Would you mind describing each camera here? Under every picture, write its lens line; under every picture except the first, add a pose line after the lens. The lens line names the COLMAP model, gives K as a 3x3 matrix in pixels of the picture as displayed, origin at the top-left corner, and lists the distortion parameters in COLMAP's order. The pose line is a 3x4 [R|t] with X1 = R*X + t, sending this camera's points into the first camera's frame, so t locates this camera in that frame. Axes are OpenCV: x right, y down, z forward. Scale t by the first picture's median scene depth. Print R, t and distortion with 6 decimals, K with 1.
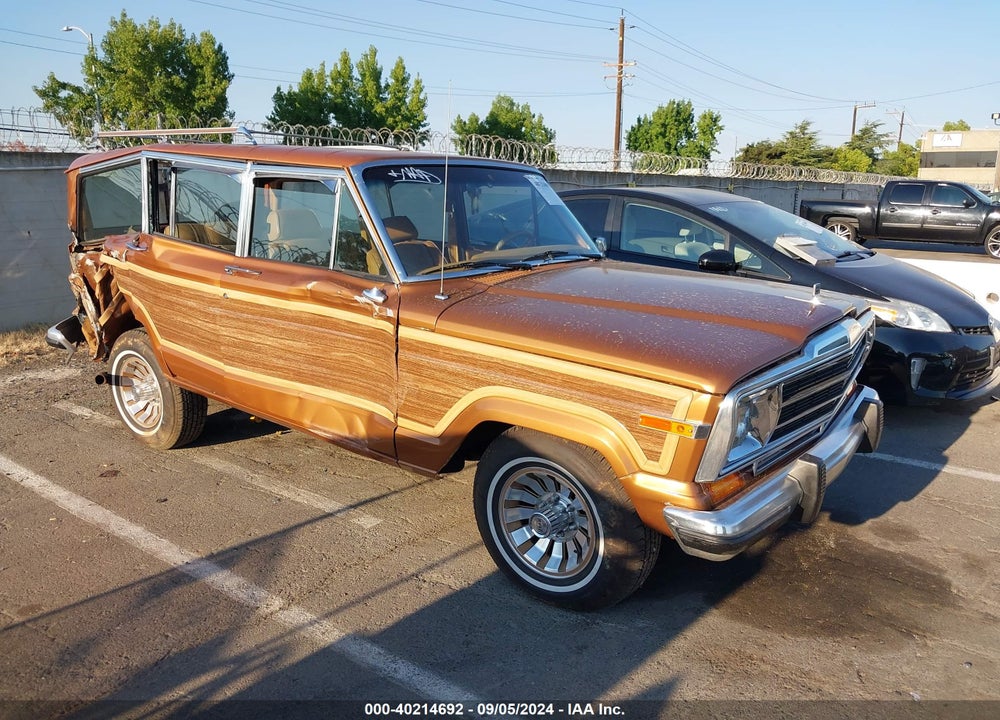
lens RADIAL K [[806.3, 0, 498.1], [0, 806.3, 377.5], [0, 0, 1]] dist [0.024536, -0.032106]
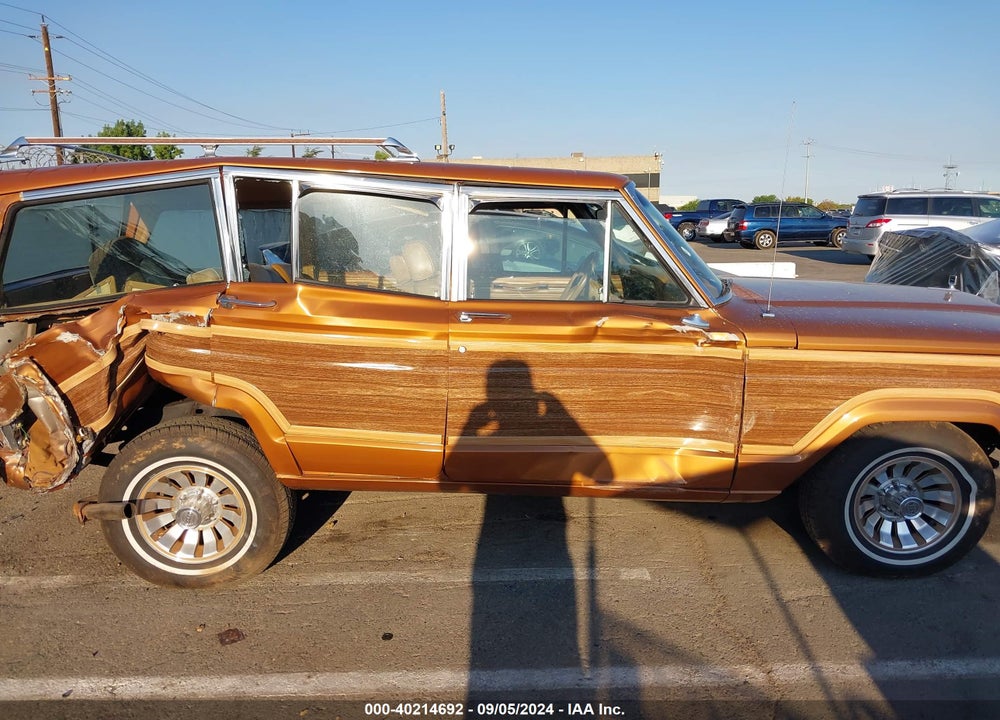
lens RADIAL K [[806.3, 0, 489.8], [0, 806.3, 380.3], [0, 0, 1]] dist [0.024536, -0.032106]
pose [[0.776486, -0.149722, 0.612089, -0.849876], [0.165525, 0.985714, 0.031131, -0.096089], [-0.608006, 0.077144, 0.790176, 0.379216]]
